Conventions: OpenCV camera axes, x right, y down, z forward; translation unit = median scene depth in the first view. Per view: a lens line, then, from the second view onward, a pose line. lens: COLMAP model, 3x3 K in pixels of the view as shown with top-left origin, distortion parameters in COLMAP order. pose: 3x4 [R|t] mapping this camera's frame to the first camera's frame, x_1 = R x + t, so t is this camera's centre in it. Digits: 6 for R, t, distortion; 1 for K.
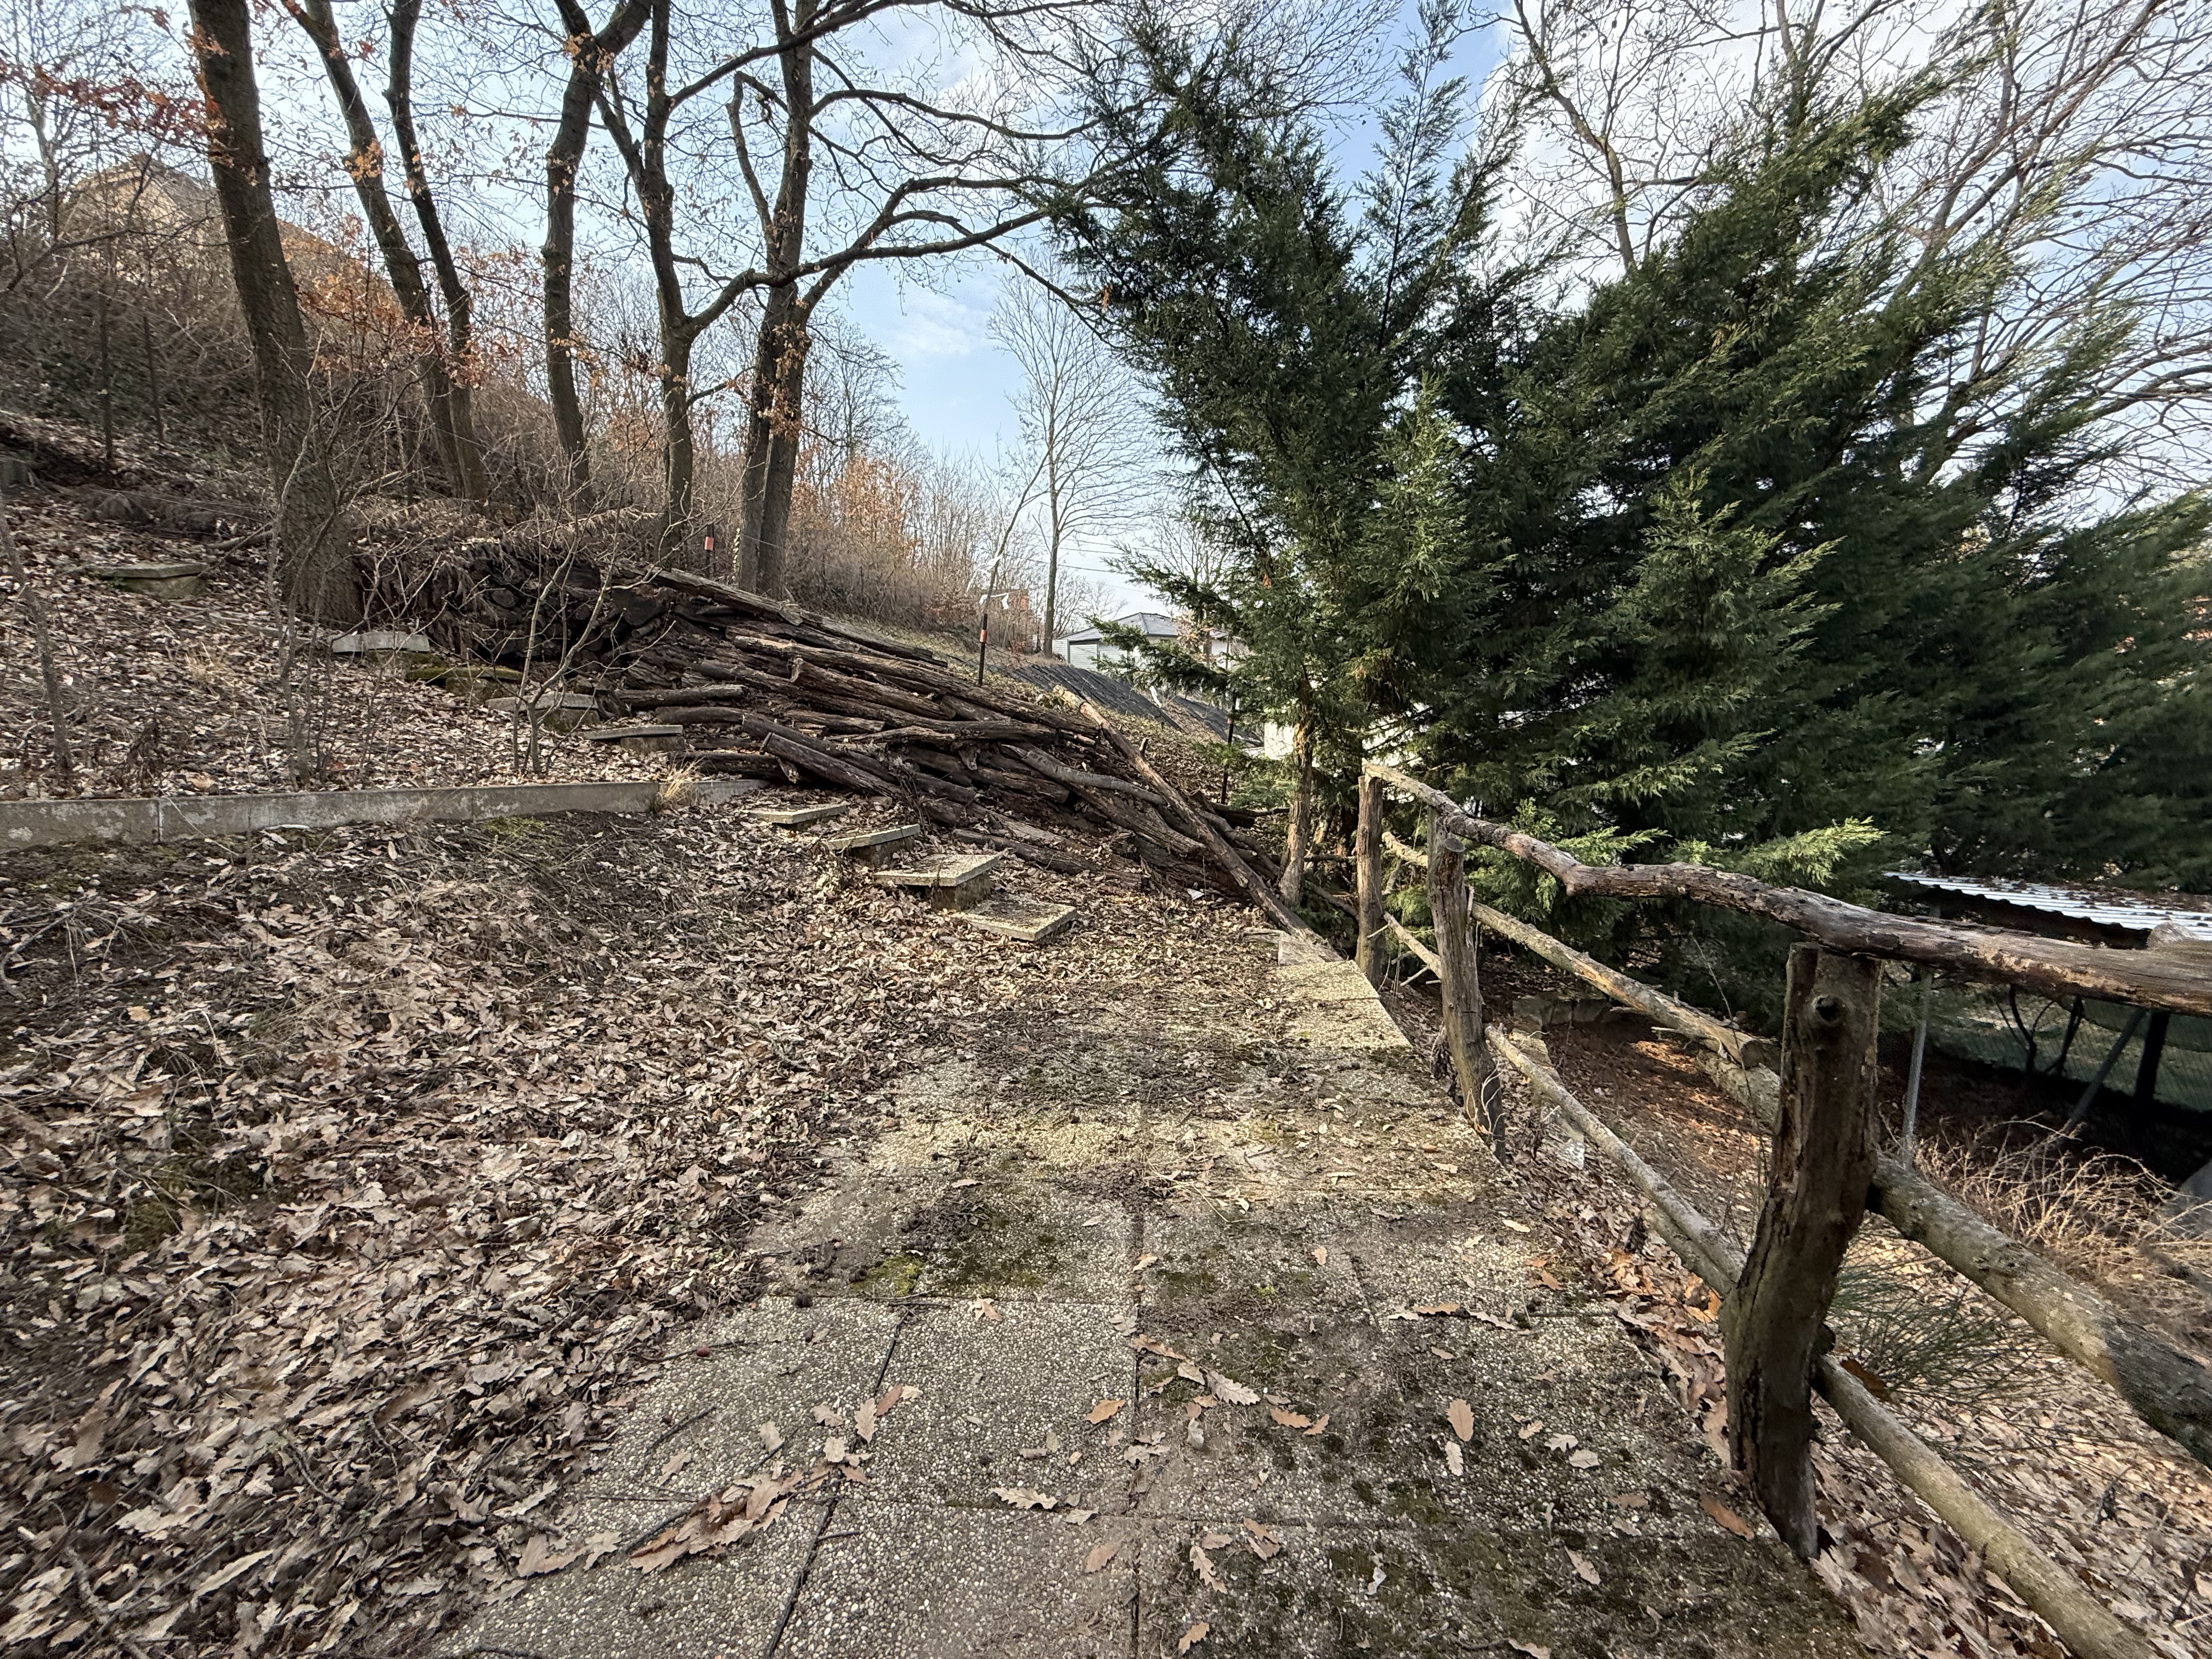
lens RADIAL K [[883.3, 0, 1101.2], [0, 883.3, 836.0], [0, 0, 1]] dist [0.001034, -0.000163]
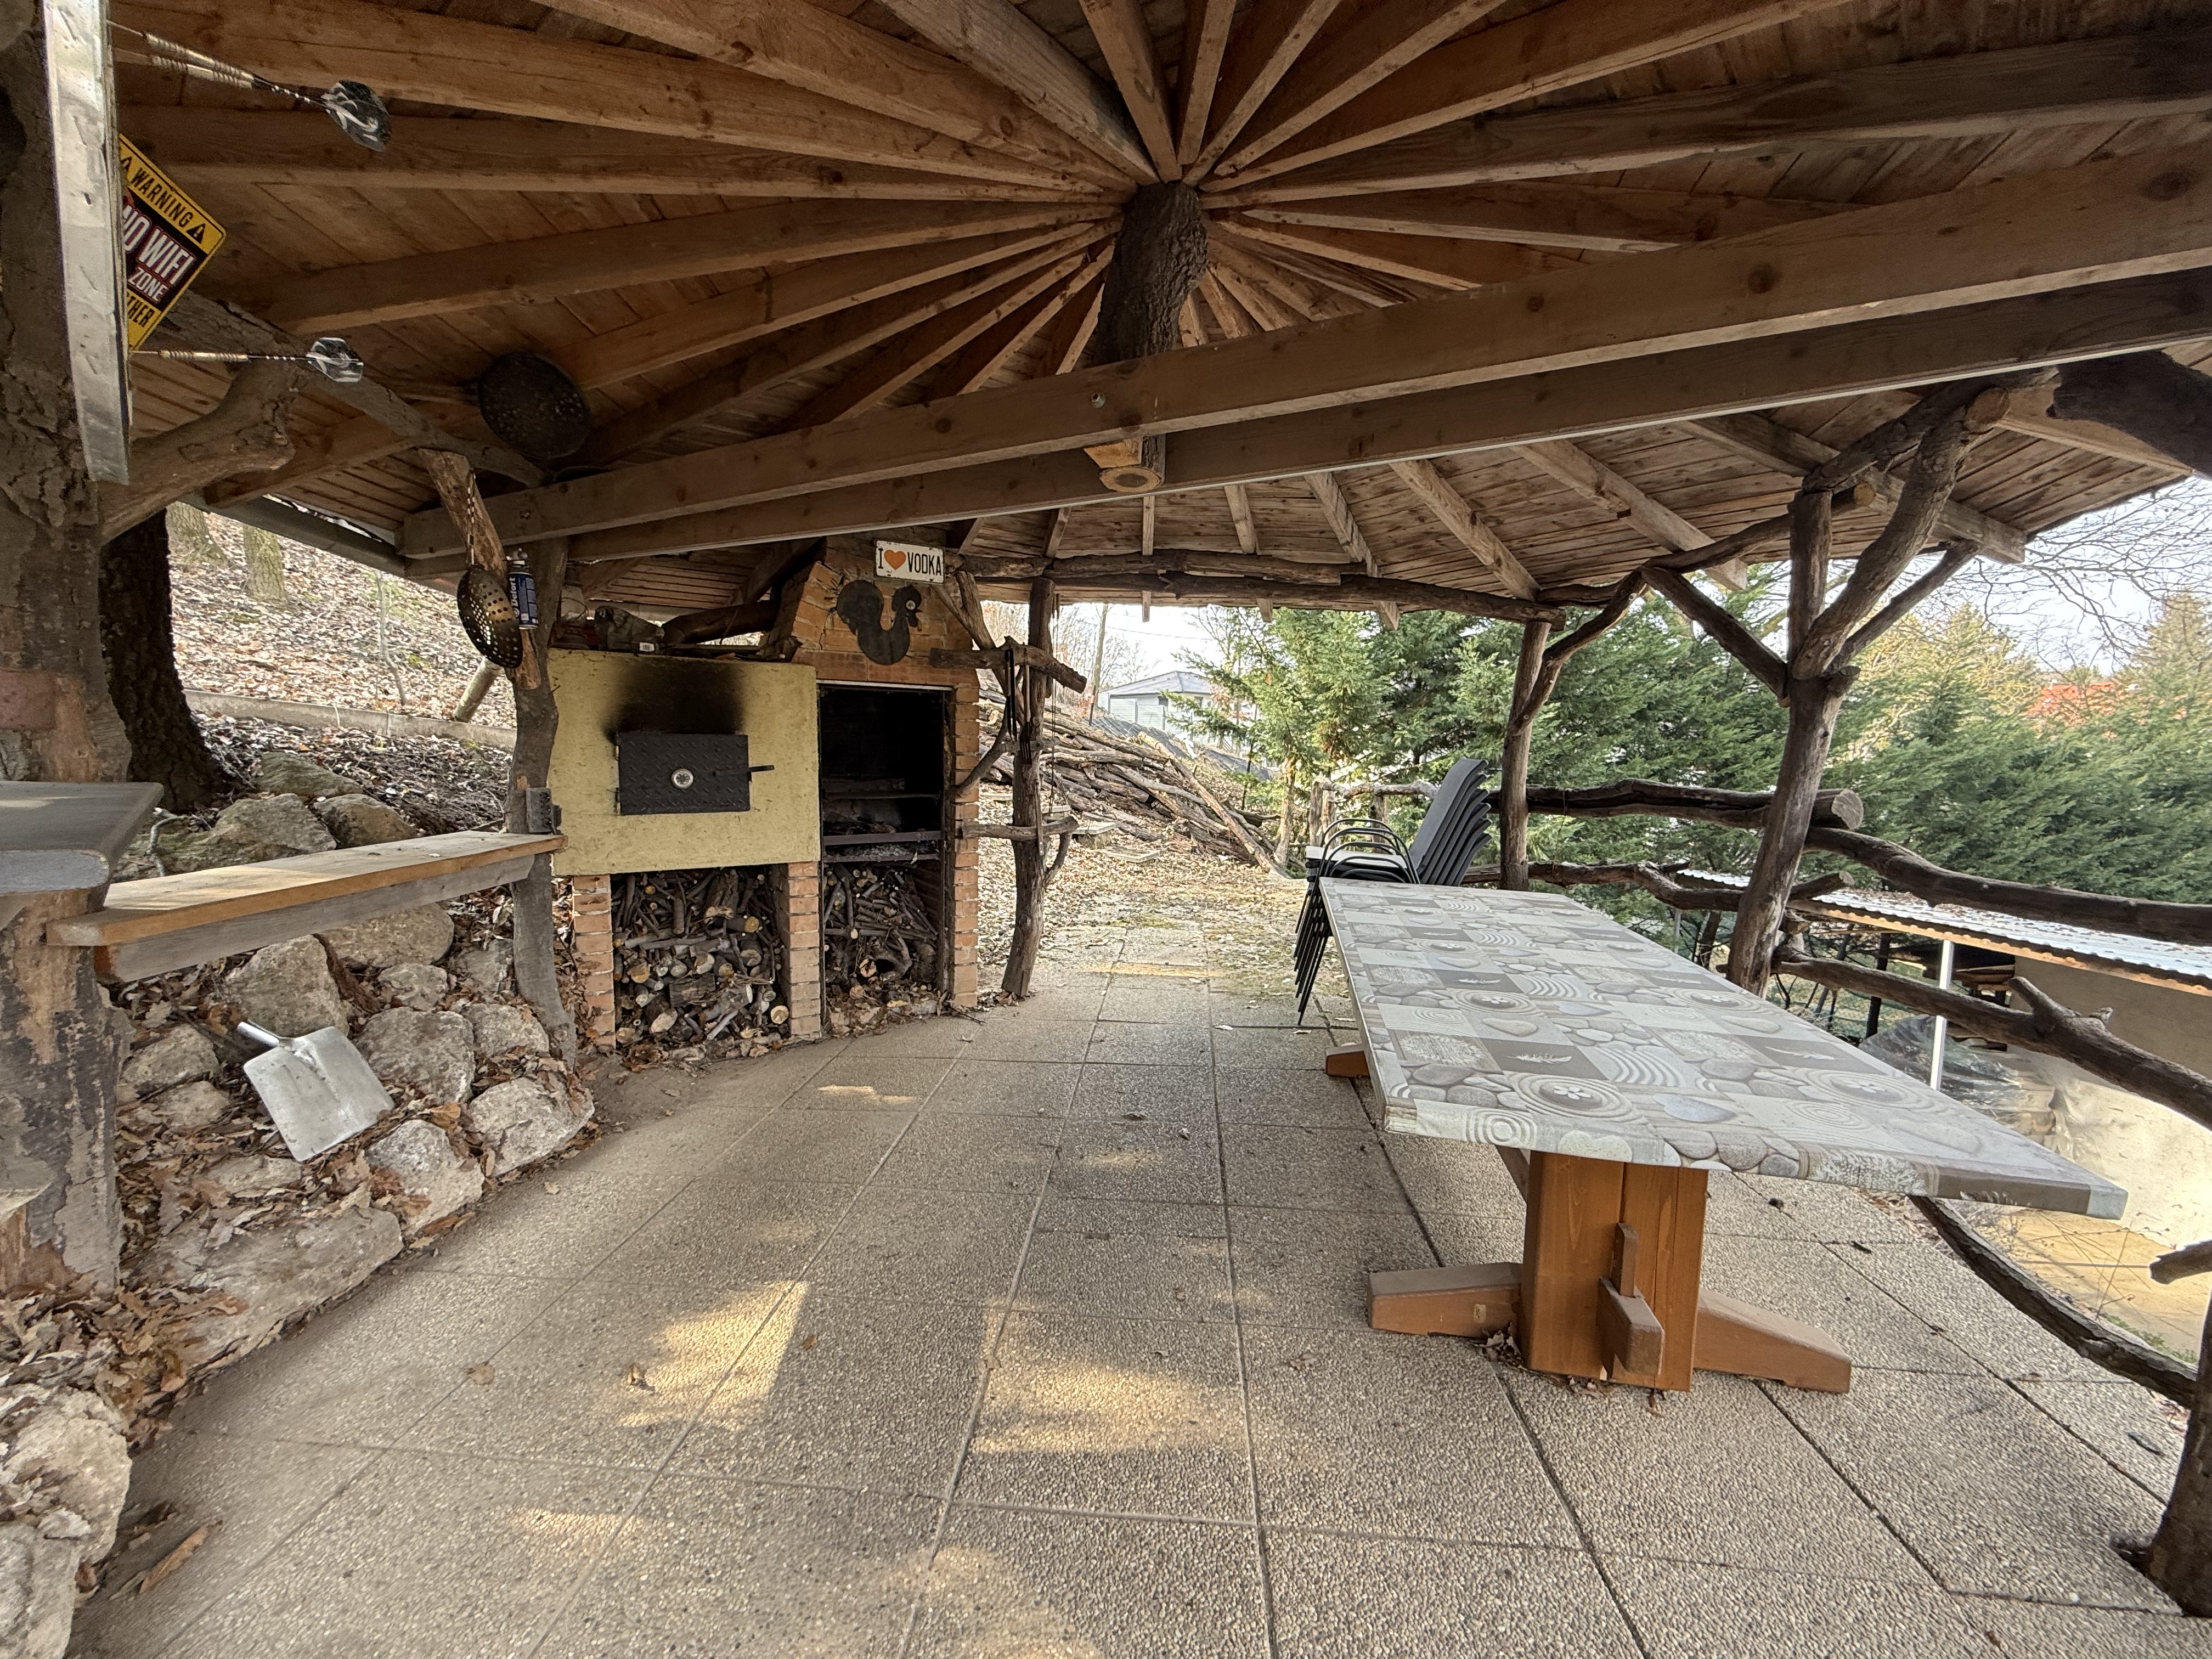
lens RADIAL K [[883.3, 0, 1108.1], [0, 883.3, 829.2], [0, 0, 1]] dist [0.001034, -0.000163]
pose [[0.998722, 0.040965, -0.029593, -0.061130], [-0.042815, 0.996976, -0.064847, 0.125007], [0.026847, 0.066031, 0.997456, -0.657769]]
